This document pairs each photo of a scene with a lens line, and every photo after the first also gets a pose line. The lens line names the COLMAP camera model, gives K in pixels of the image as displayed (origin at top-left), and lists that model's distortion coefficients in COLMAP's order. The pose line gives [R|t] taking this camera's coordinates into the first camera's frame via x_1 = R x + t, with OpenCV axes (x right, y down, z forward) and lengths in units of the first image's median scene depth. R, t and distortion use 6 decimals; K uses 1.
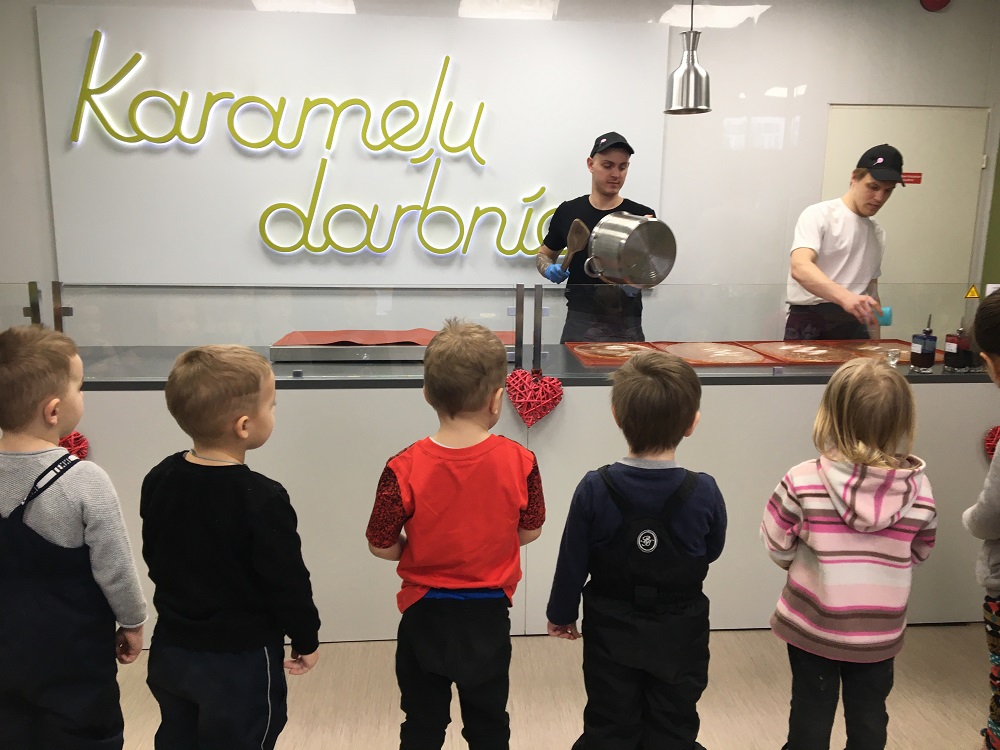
lens RADIAL K [[828.4, 0, 513.5], [0, 828.4, 395.3], [0, 0, 1]] dist [0.052869, -0.063331]
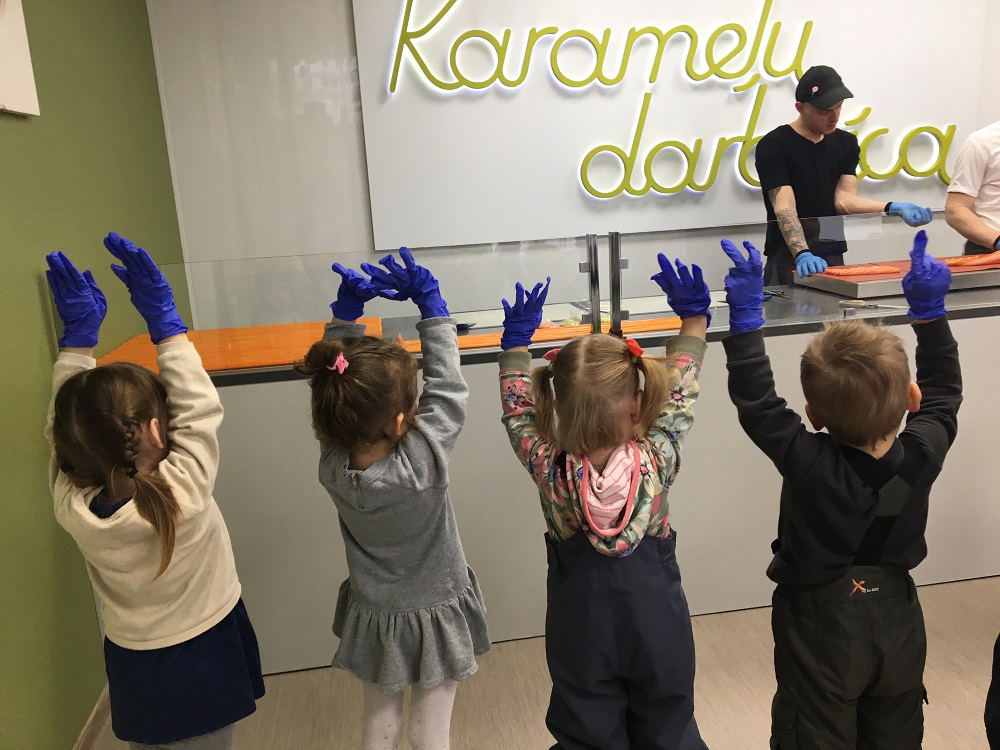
lens RADIAL K [[836.2, 0, 500.0], [0, 836.2, 375.0], [0, 0, 1]] dist [0.046242, -0.002003]
pose [[0.994045, -0.084883, 0.068326, -0.481692], [0.082289, 0.995808, 0.039929, -0.021785], [-0.071429, -0.034068, 0.996864, 0.064100]]
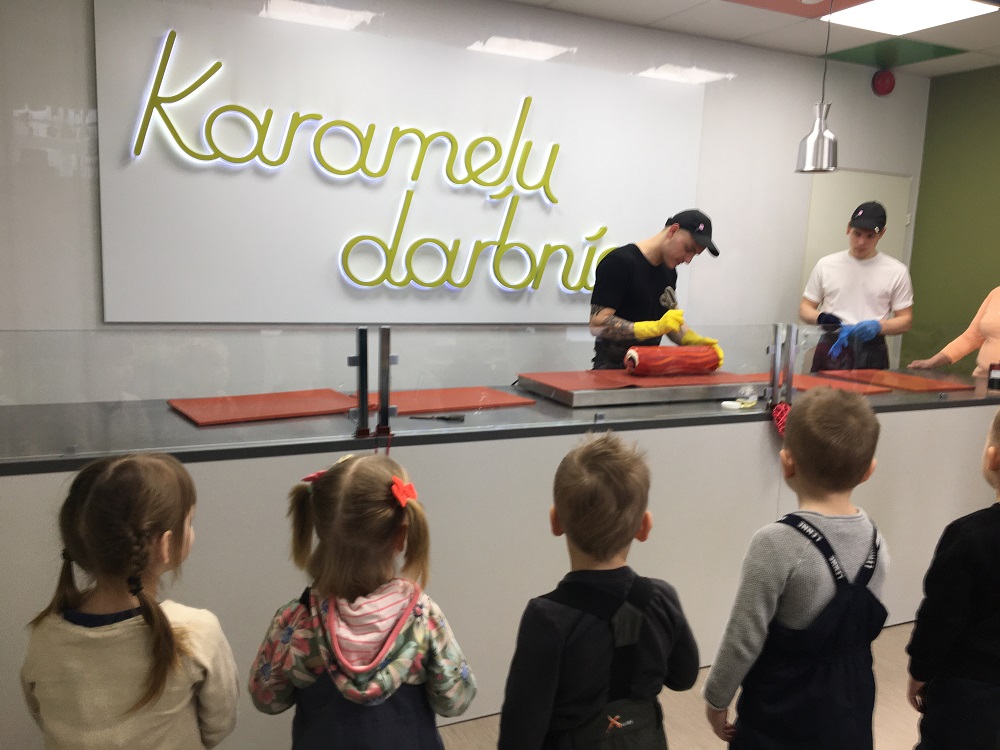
lens RADIAL K [[828.4, 0, 513.5], [0, 828.4, 395.3], [0, 0, 1]] dist [0.052869, -0.063331]
pose [[0.927928, -0.036609, 0.370957, -0.479347], [0.047671, 0.998649, -0.020690, -0.023222], [-0.369699, 0.036882, 0.928419, 0.077469]]
